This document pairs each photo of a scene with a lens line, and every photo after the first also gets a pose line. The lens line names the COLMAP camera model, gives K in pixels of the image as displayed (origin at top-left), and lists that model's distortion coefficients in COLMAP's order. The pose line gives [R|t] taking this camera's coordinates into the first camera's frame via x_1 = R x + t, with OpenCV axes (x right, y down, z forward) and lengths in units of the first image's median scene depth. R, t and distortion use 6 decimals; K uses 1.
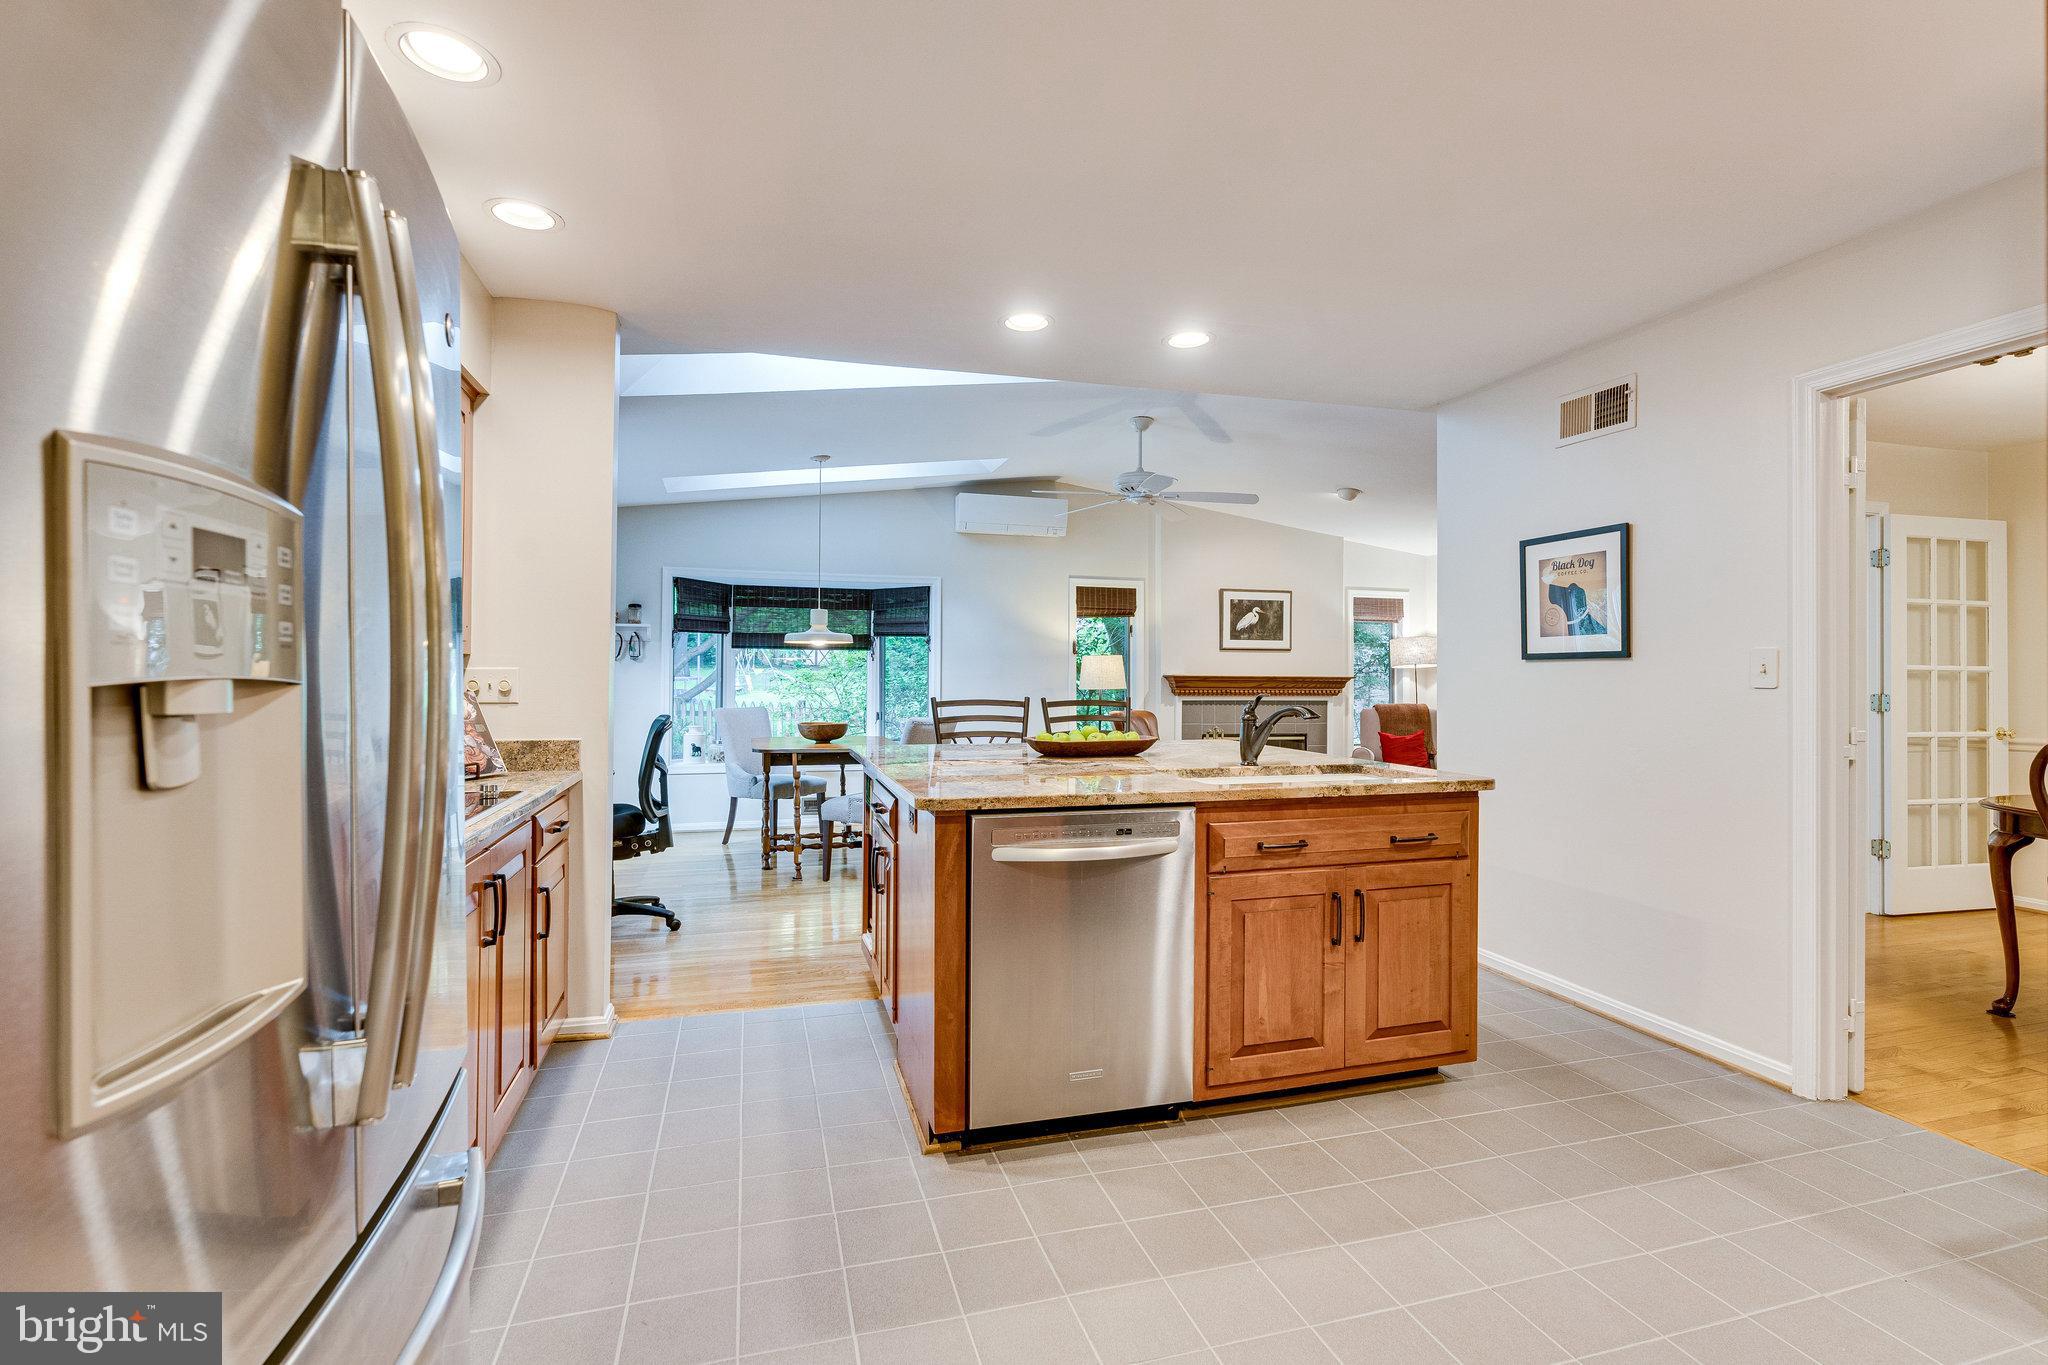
lens RADIAL K [[946.4, 0, 1023.5], [0, 946.4, 672.1], [0, 0, 1]] dist [-0.002227, 0.000202]
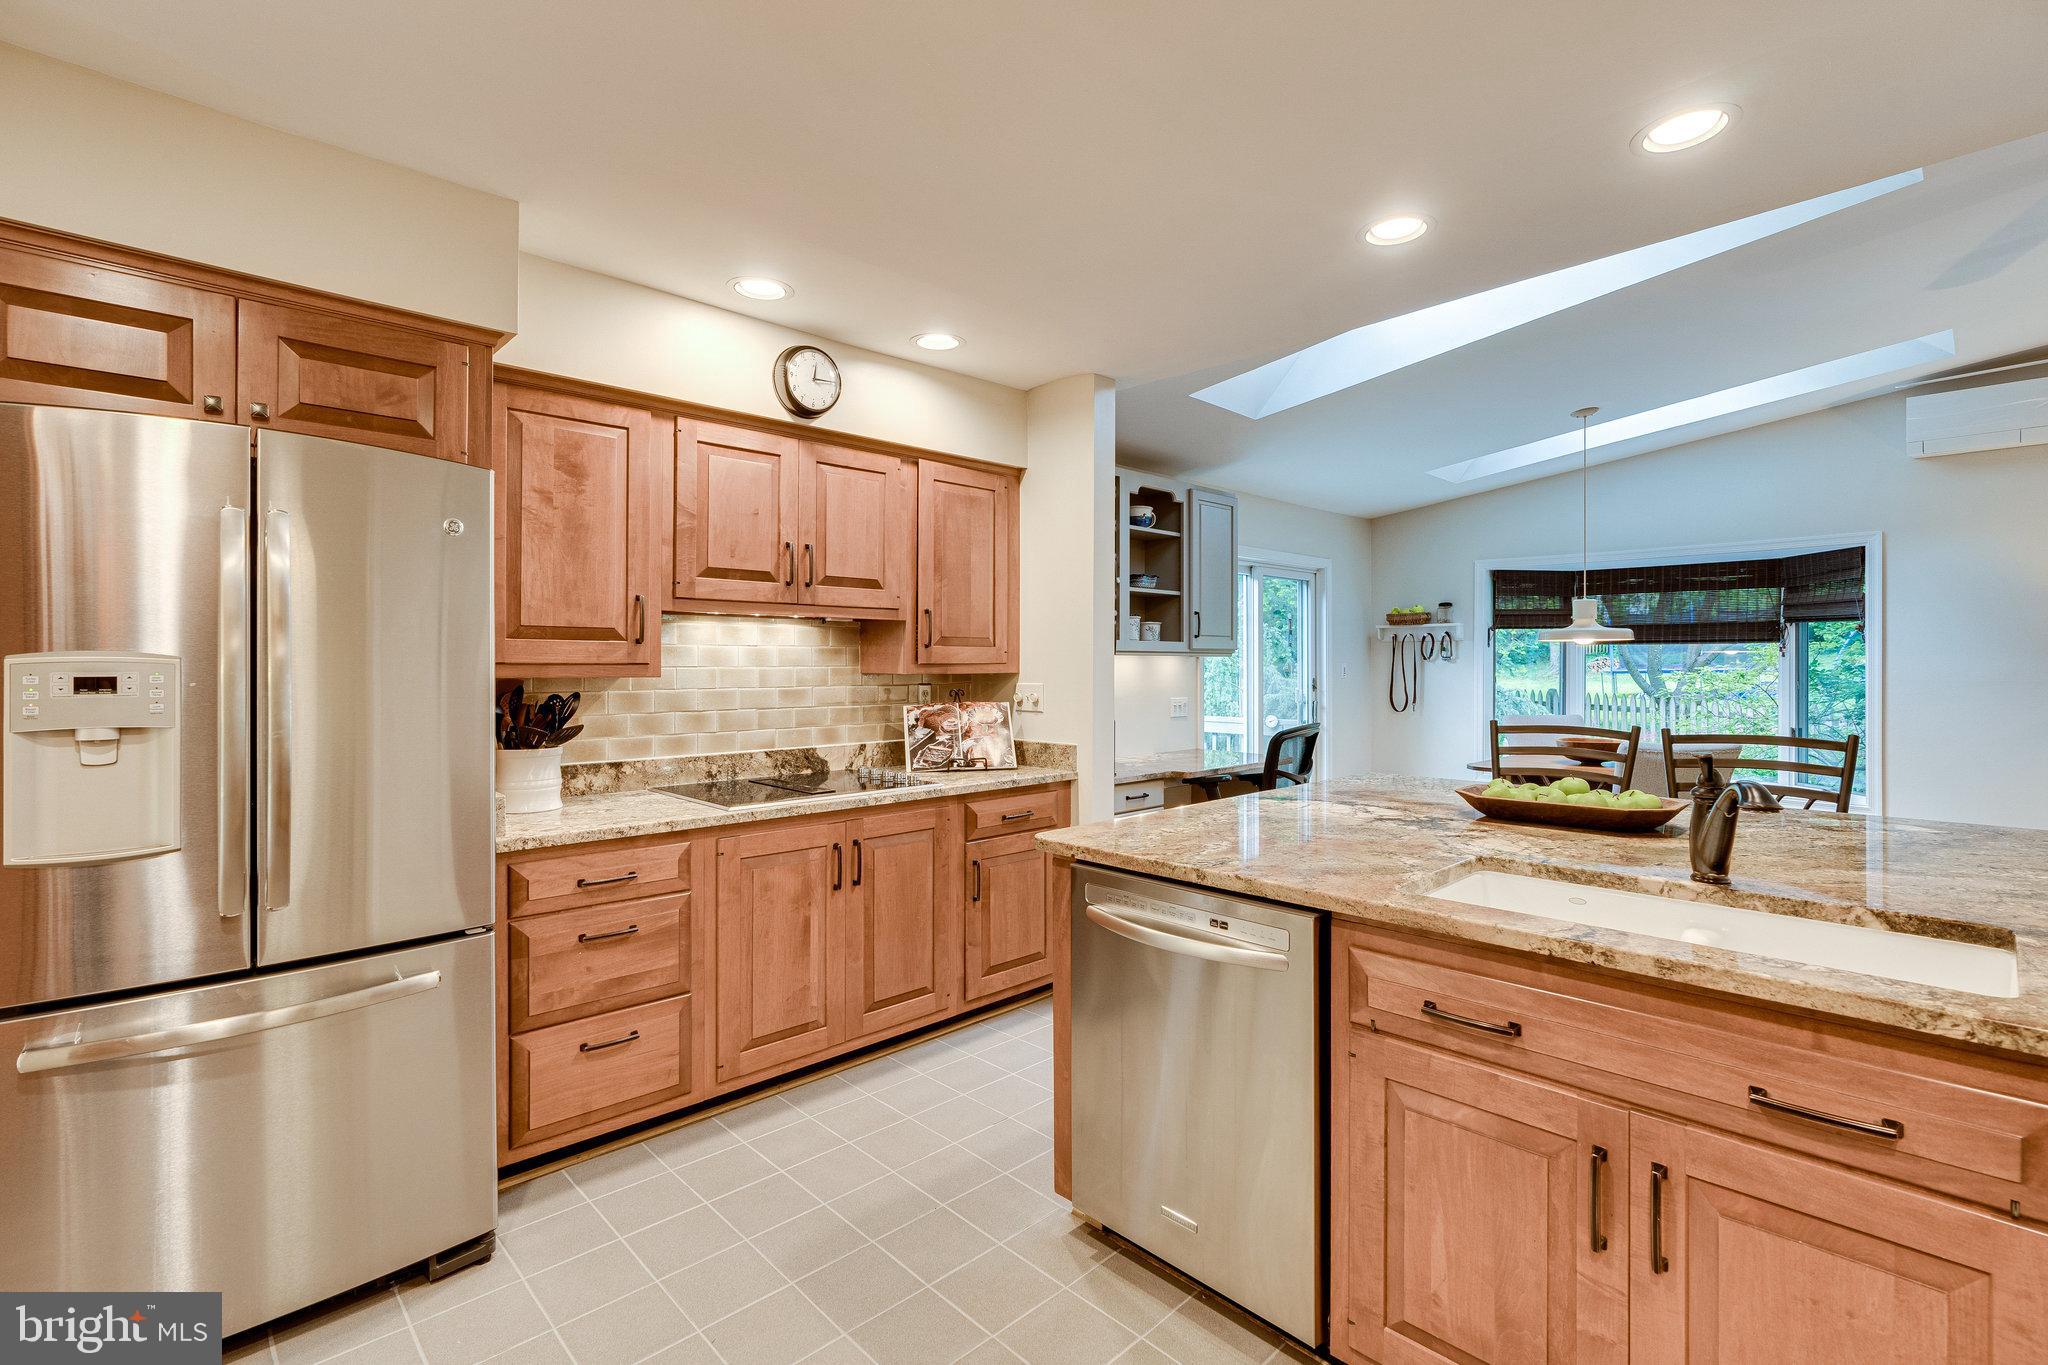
lens RADIAL K [[933.1, 0, 1021.7], [0, 933.1, 663.0], [0, 0, 1]] dist [-0.009324, 0.000506]
pose [[0.457098, -0.004880, -0.889403, 0.205381], [0.008293, 0.999965, -0.001224, -0.011245], [0.889378, -0.006816, 0.457122, 0.156718]]
